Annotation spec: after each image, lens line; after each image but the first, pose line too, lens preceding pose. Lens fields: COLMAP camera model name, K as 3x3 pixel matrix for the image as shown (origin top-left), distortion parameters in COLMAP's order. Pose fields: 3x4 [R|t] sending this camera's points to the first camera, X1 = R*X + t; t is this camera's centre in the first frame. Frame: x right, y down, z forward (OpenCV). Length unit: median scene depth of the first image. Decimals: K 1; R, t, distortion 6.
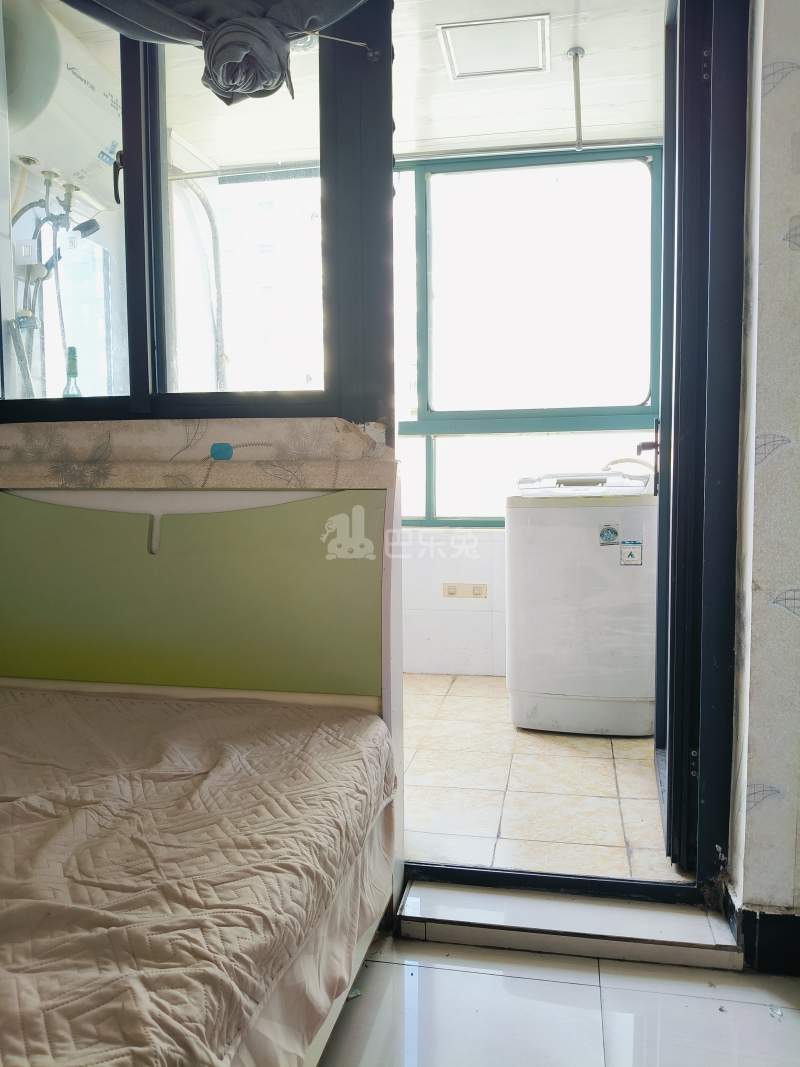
lens RADIAL K [[801.7, 0, 395.9], [0, 801.7, 534.0], [0, 0, 1]] dist [0.074864, -0.166082]
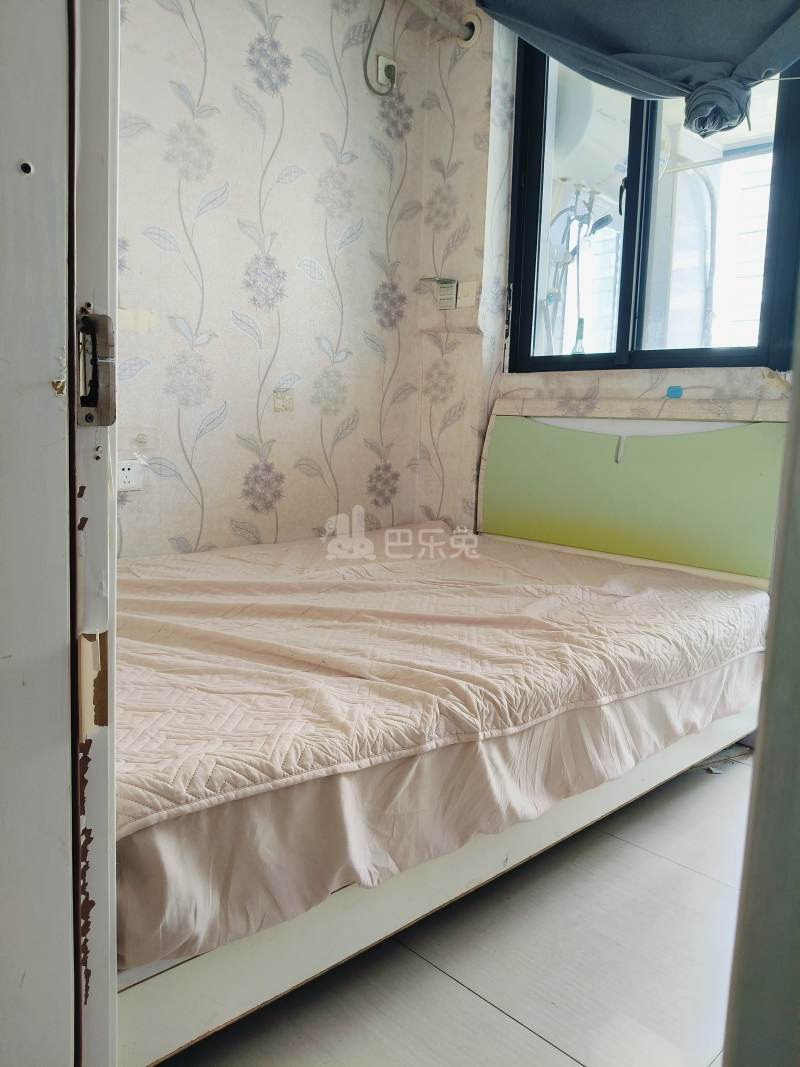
lens RADIAL K [[801.7, 0, 395.9], [0, 801.7, 534.0], [0, 0, 1]] dist [0.074864, -0.166082]
pose [[0.820249, 0.113867, -0.560559, 0.206137], [-0.077862, 0.993091, 0.087795, 0.057442], [0.566683, -0.028368, 0.823447, -0.439851]]
